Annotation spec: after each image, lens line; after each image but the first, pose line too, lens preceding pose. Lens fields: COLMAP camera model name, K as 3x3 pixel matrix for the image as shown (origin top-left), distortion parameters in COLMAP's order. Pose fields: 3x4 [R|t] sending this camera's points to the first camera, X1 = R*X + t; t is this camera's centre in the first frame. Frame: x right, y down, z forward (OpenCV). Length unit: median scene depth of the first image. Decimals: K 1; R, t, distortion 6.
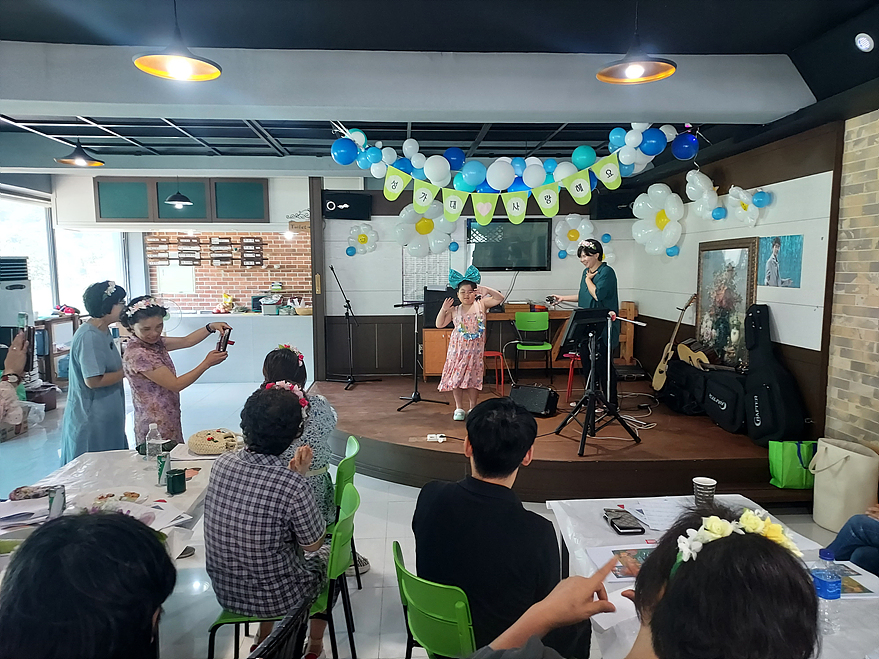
lens RADIAL K [[635.8, 0, 444.0], [0, 635.8, 333.2], [0, 0, 1]] dist [0.078102, -0.082129]
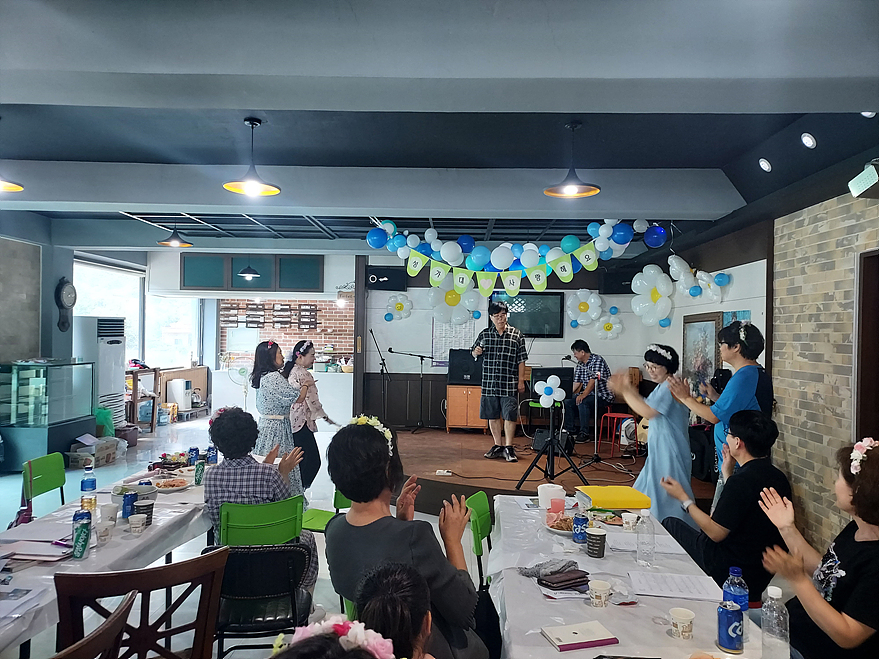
lens RADIAL K [[635.8, 0, 444.0], [0, 635.8, 333.2], [0, 0, 1]] dist [0.078102, -0.082129]
pose [[0.995659, 0.021406, -0.090586, 0.074660], [-0.031070, 0.993809, -0.106667, 0.025935], [0.087742, 0.109019, 0.990160, -0.170033]]
